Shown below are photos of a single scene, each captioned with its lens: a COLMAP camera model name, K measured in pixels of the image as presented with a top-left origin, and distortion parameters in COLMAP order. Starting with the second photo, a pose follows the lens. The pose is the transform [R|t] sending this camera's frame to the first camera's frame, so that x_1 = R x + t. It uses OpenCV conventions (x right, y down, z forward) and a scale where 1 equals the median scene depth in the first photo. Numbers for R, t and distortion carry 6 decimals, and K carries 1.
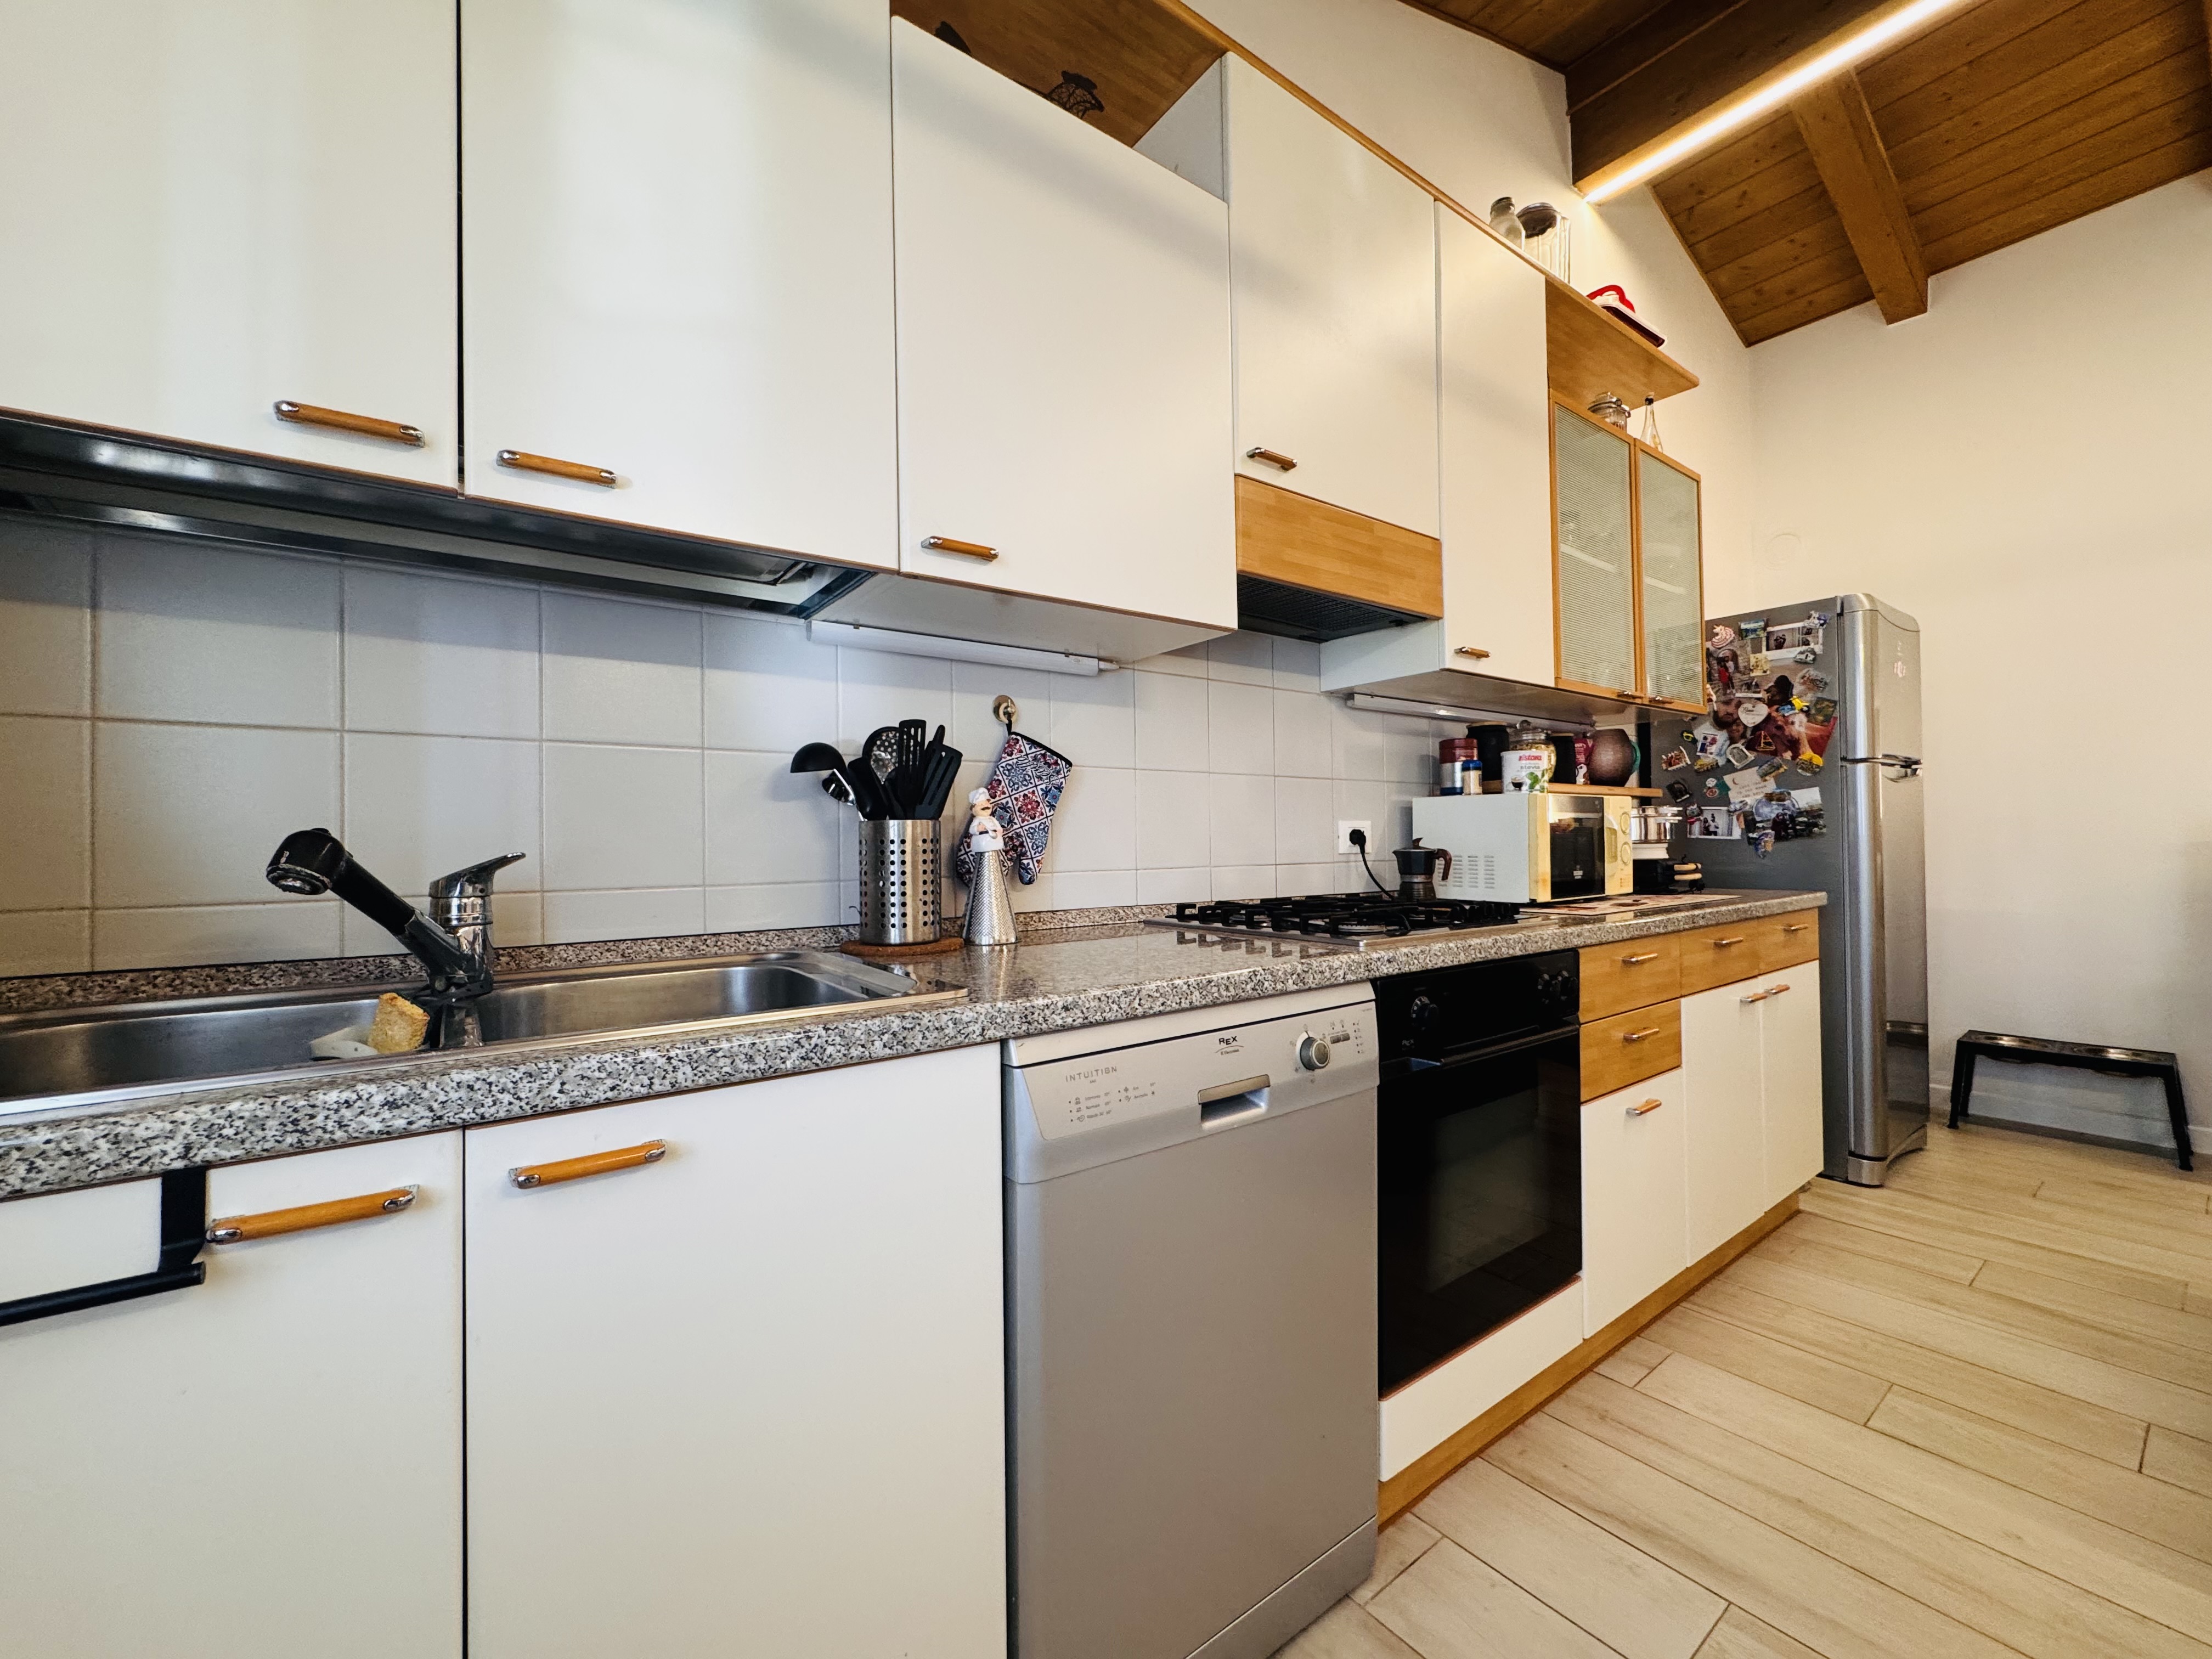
lens RADIAL K [[882.6, 0, 1109.9], [0, 882.6, 838.3], [0, 0, 1]] dist [-0.003677, -0.000032]
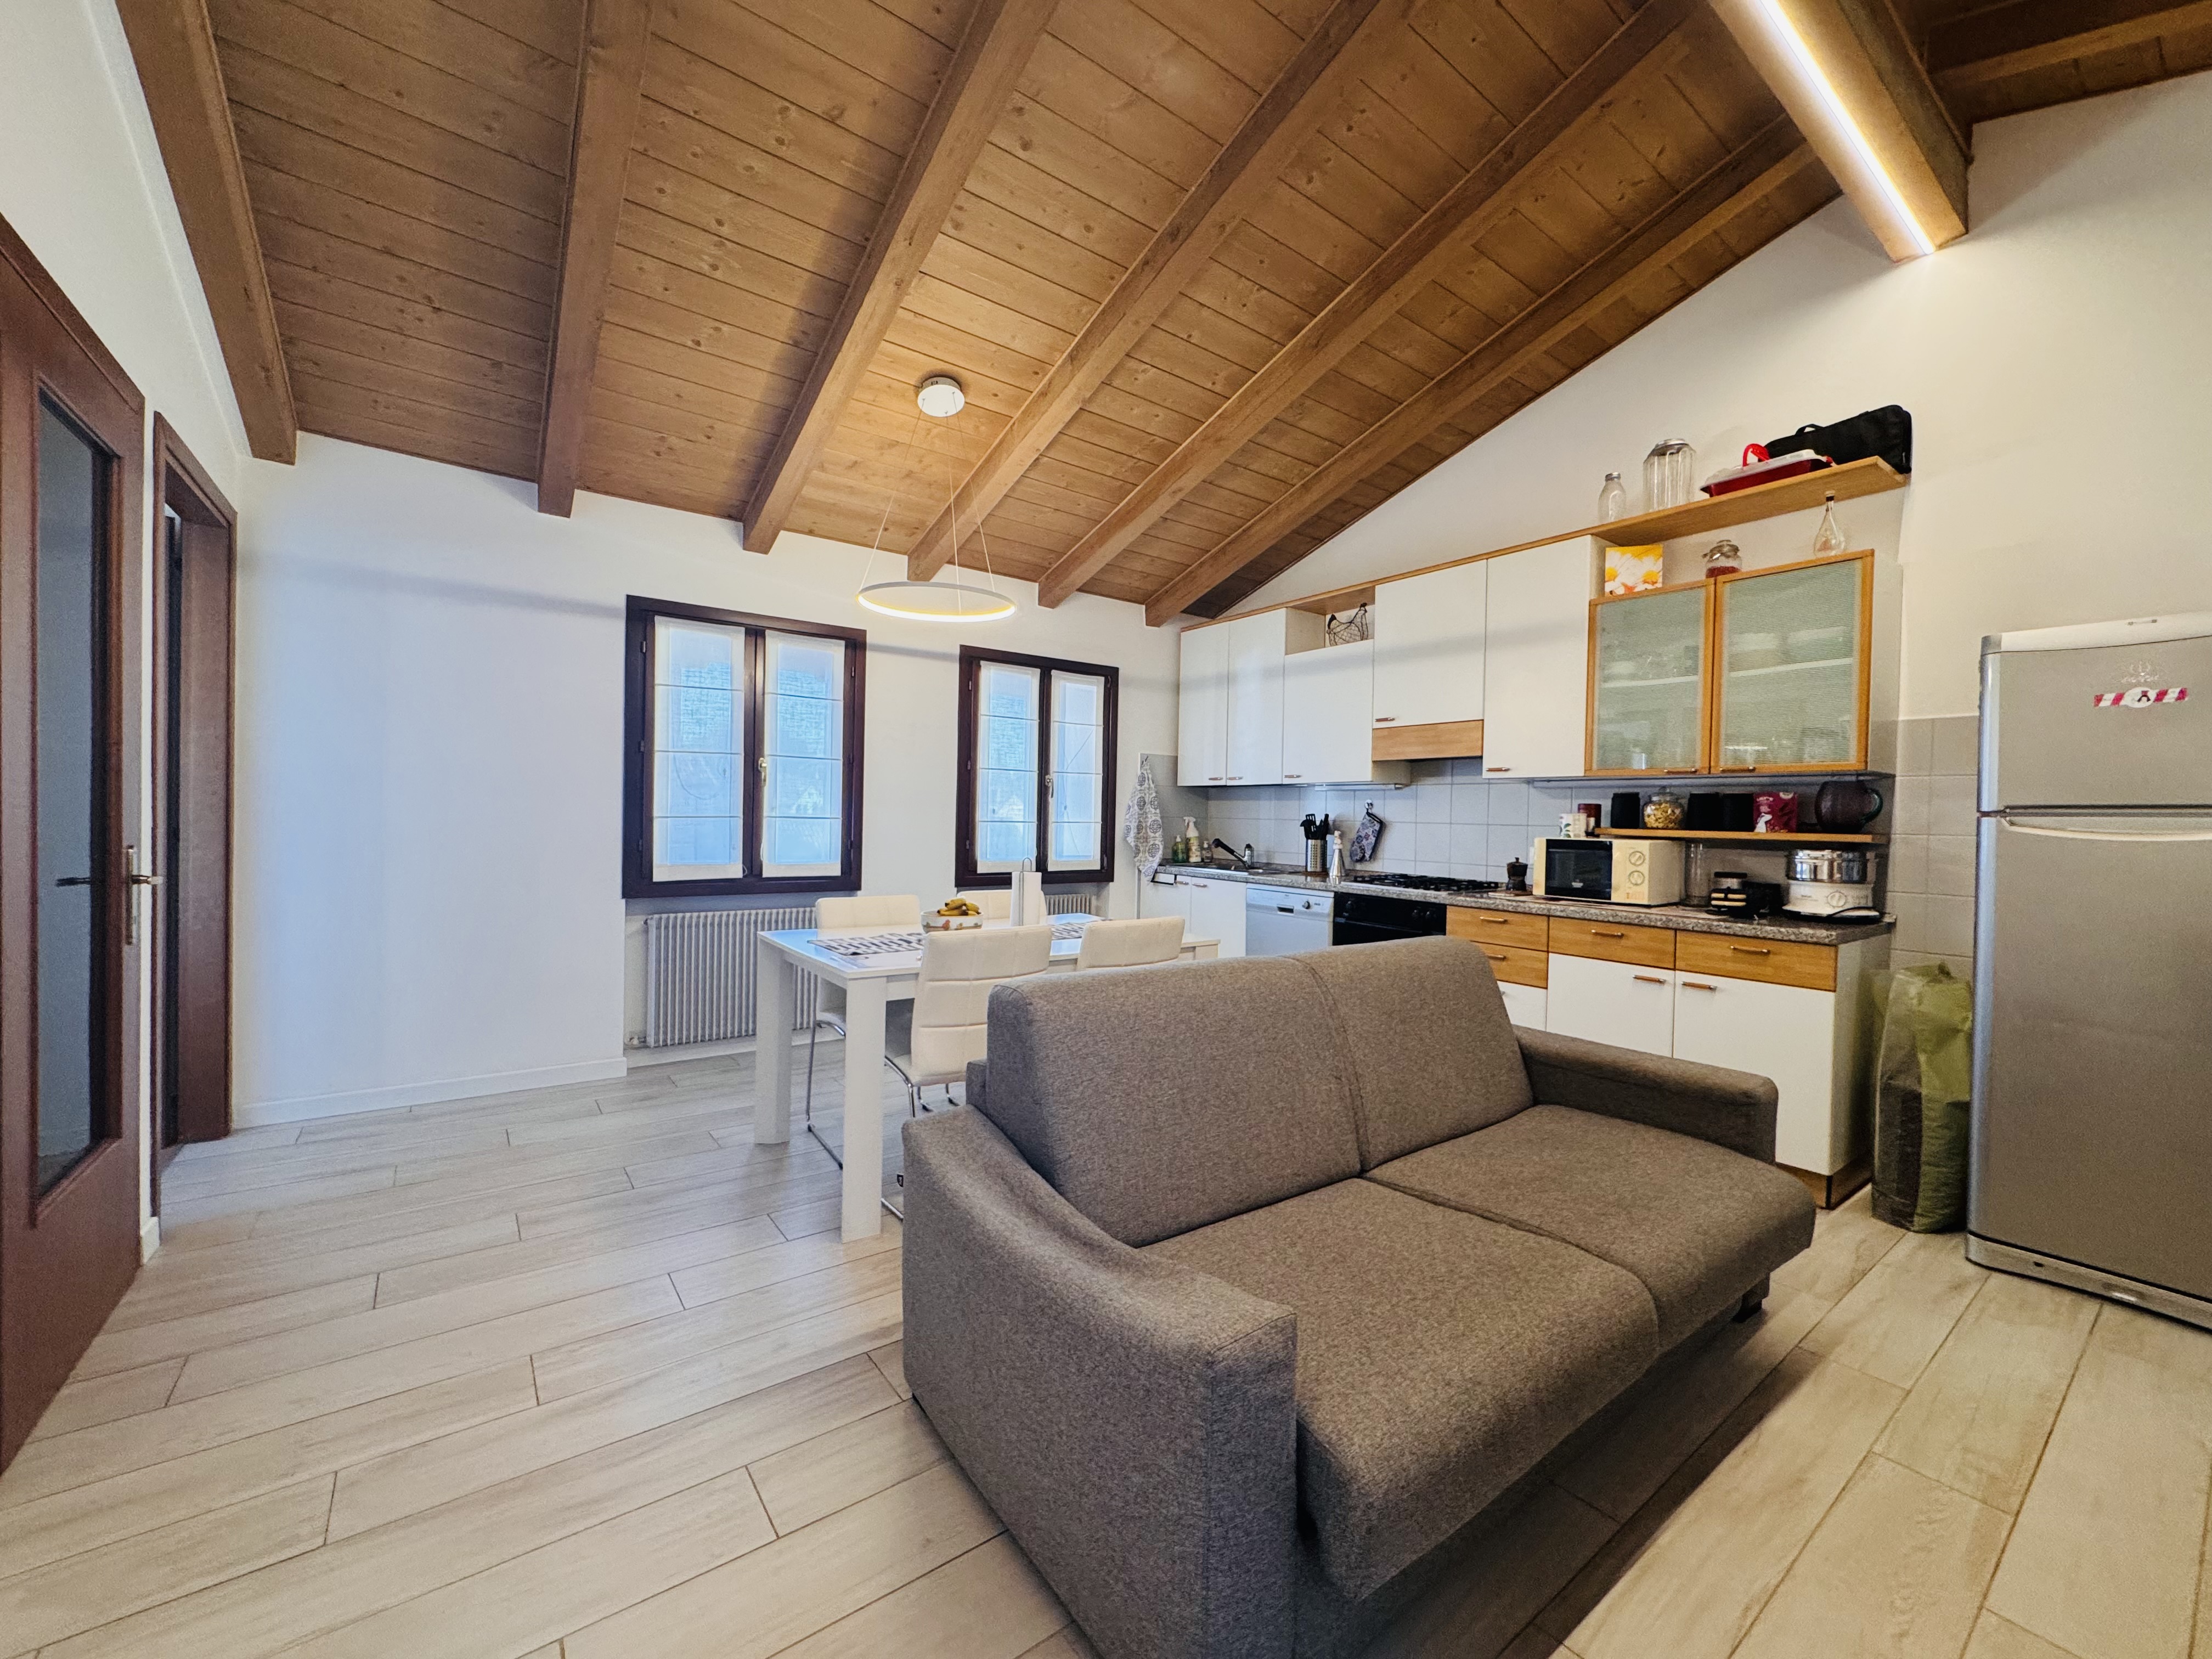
lens RADIAL K [[882.6, 0, 1103.1], [0, 882.6, 827.9], [0, 0, 1]] dist [-0.003677, -0.000032]
pose [[-0.013473, 0.028611, -0.999500, 2.955024], [-0.022761, 0.999323, 0.028912, -0.130467], [0.999650, 0.023140, -0.012813, 0.117341]]
